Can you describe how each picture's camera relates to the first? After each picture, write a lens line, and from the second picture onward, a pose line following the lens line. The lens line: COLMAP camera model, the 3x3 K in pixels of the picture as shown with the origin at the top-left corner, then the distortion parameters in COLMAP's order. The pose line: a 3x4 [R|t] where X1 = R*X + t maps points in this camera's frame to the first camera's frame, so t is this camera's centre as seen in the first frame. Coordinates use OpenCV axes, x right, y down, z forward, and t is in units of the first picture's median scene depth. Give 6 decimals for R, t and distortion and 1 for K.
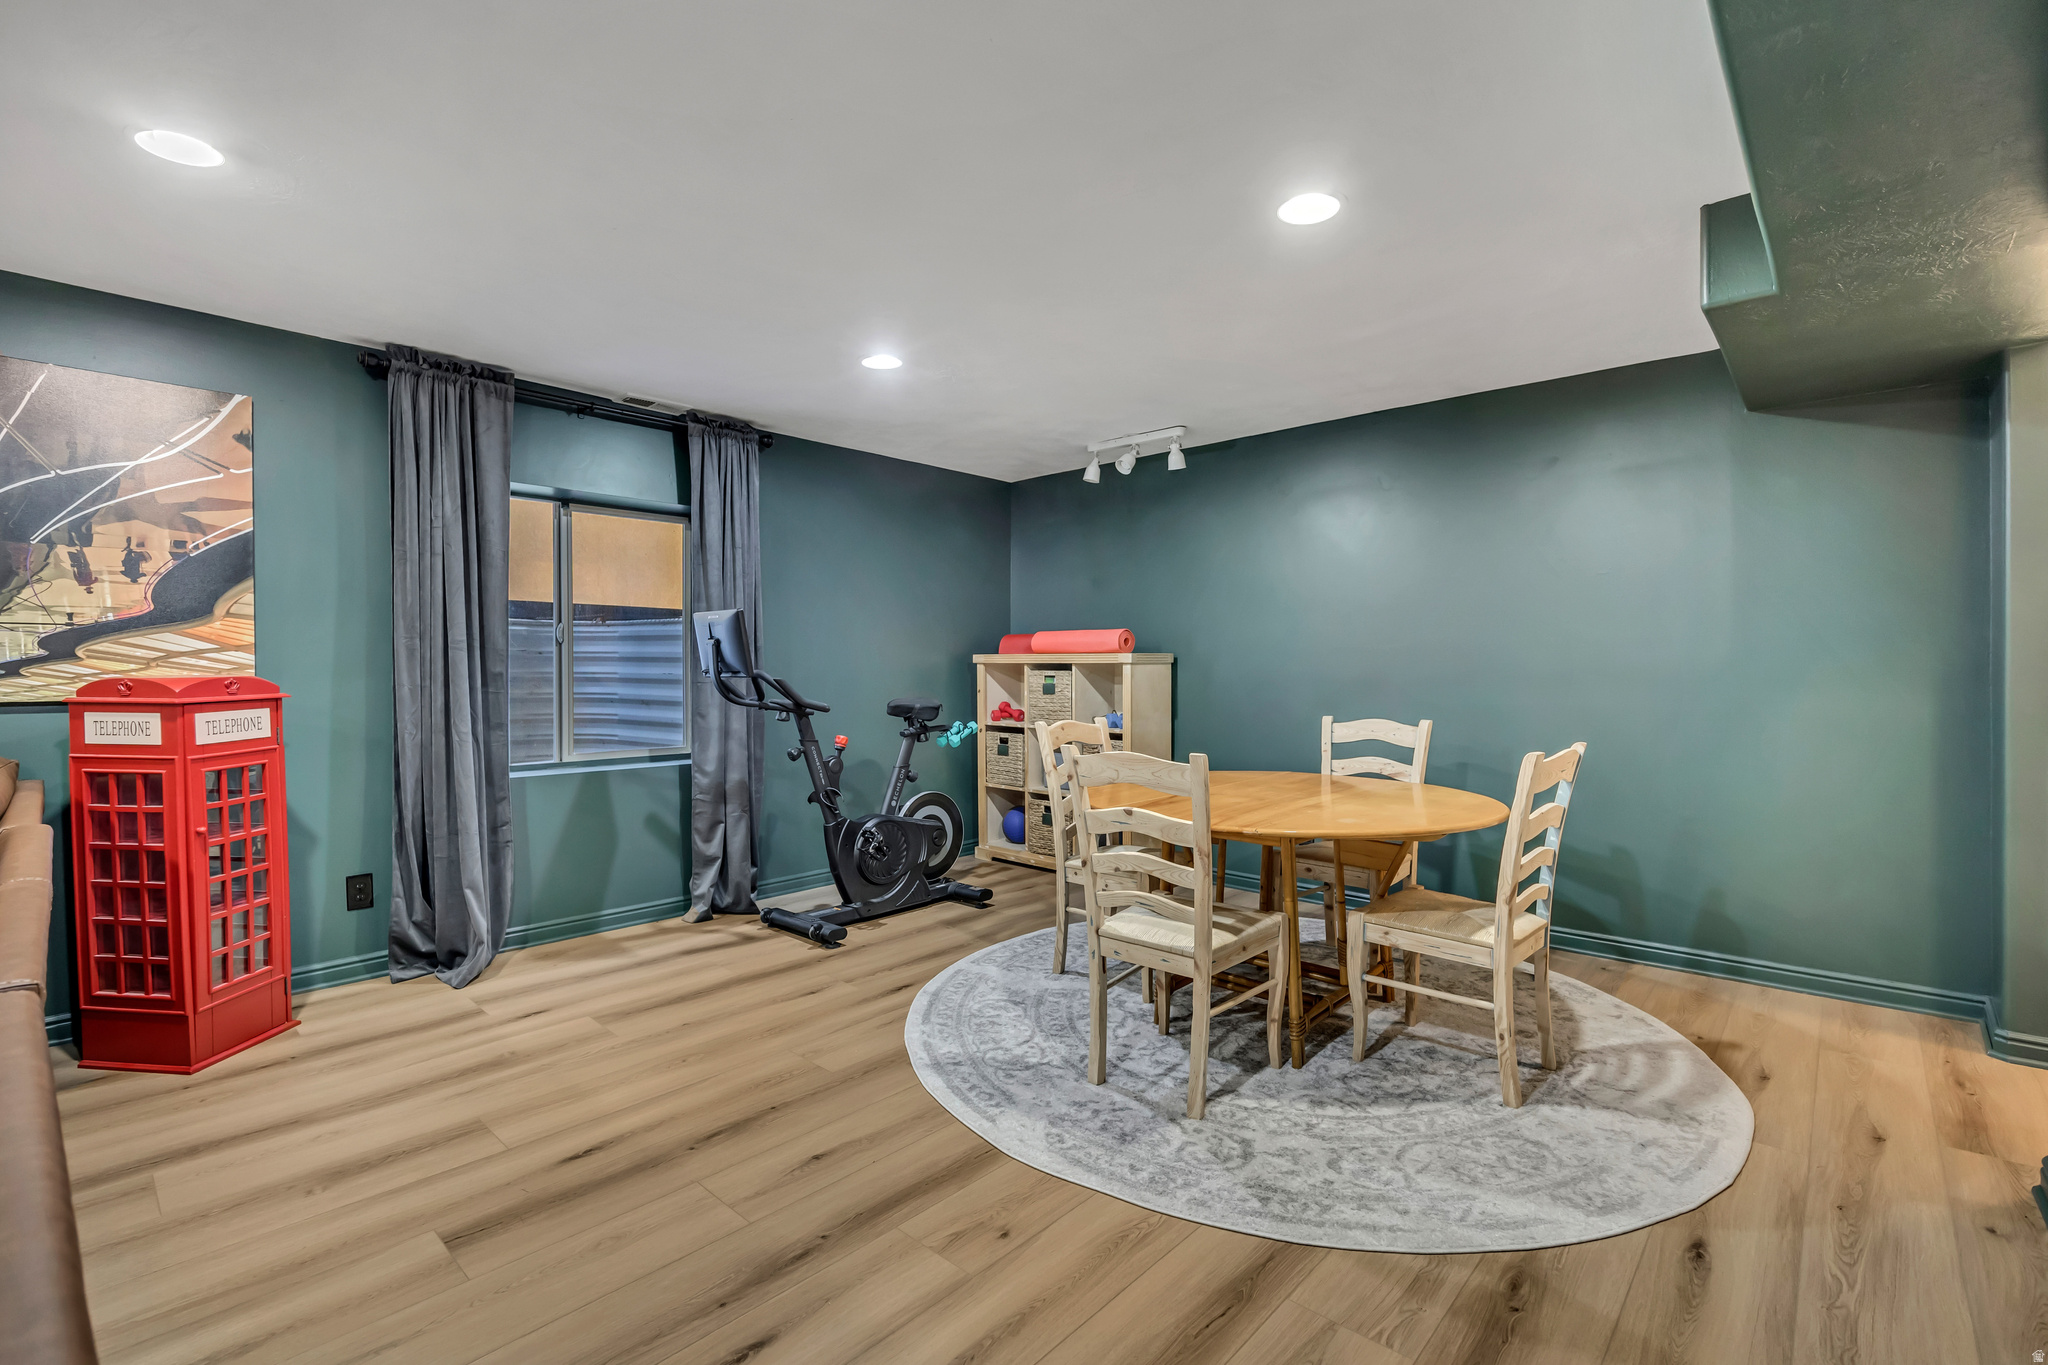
lens RADIAL K [[919.7, 0, 1015.6], [0, 919.7, 684.6], [0, 0, 1]] dist [-0.001016, -0.000745]
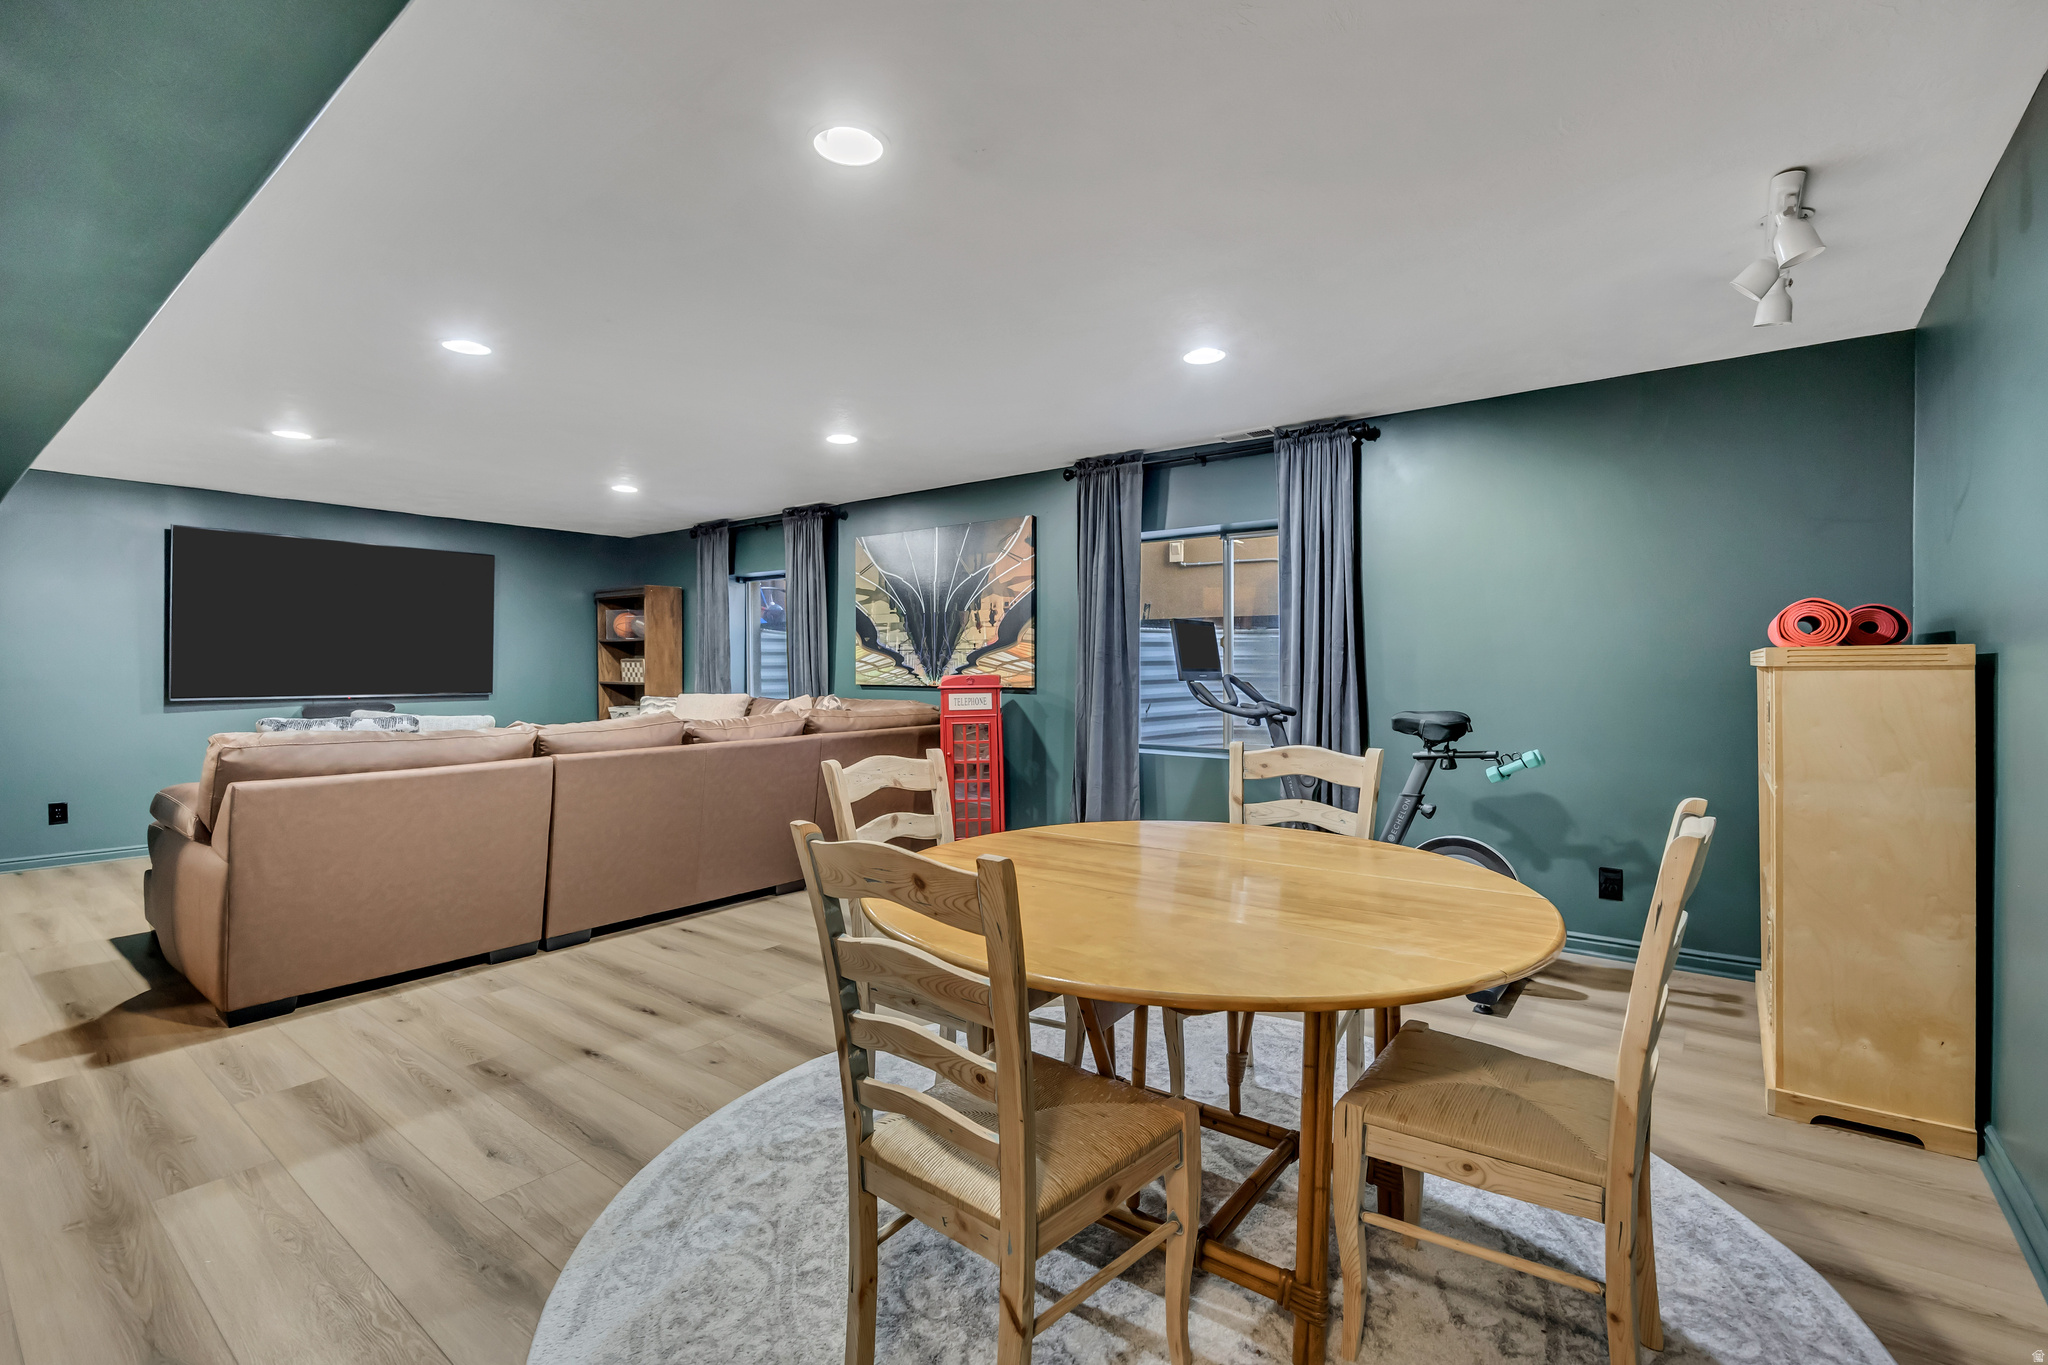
lens RADIAL K [[919.7, 0, 1008.2], [0, 919.7, 668.8], [0, 0, 1]] dist [-0.001016, -0.000745]
pose [[0.075458, 0.002931, -0.997145, 0.916824], [-0.017355, 0.999848, 0.001625, -0.023756], [0.996998, 0.017183, 0.075497, 0.834861]]
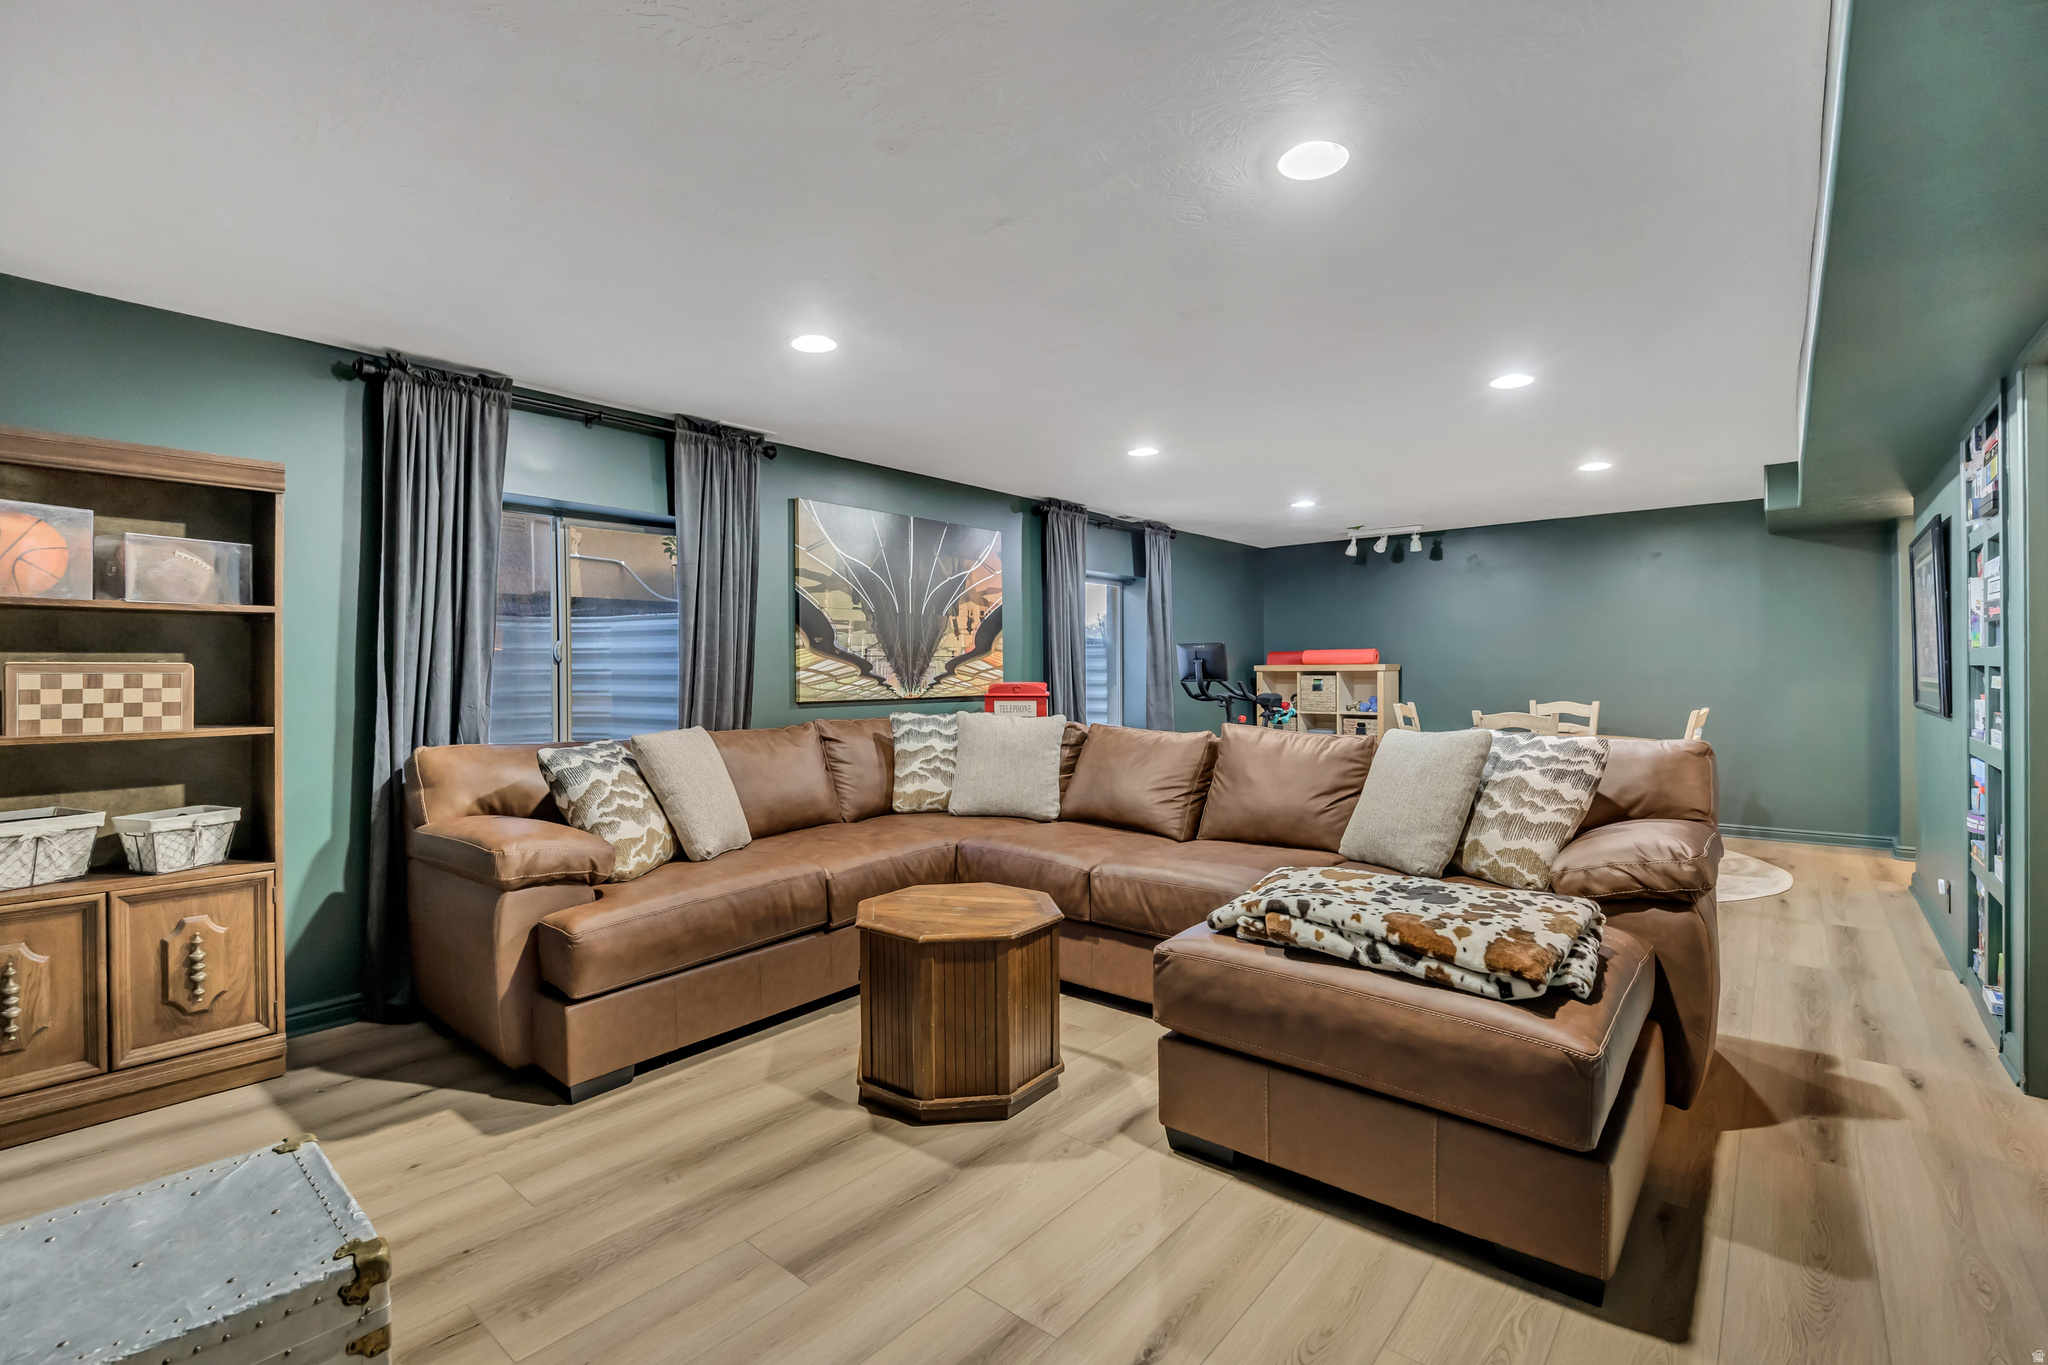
lens RADIAL K [[919.7, 0, 1017.9], [0, 919.7, 699.2], [0, 0, 1]] dist [-0.001016, -0.000745]
pose [[0.998386, -0.010835, 0.055745, -0.910044], [0.010259, 0.999891, 0.010597, 0.004187], [-0.055854, -0.010008, 0.998389, -0.855328]]
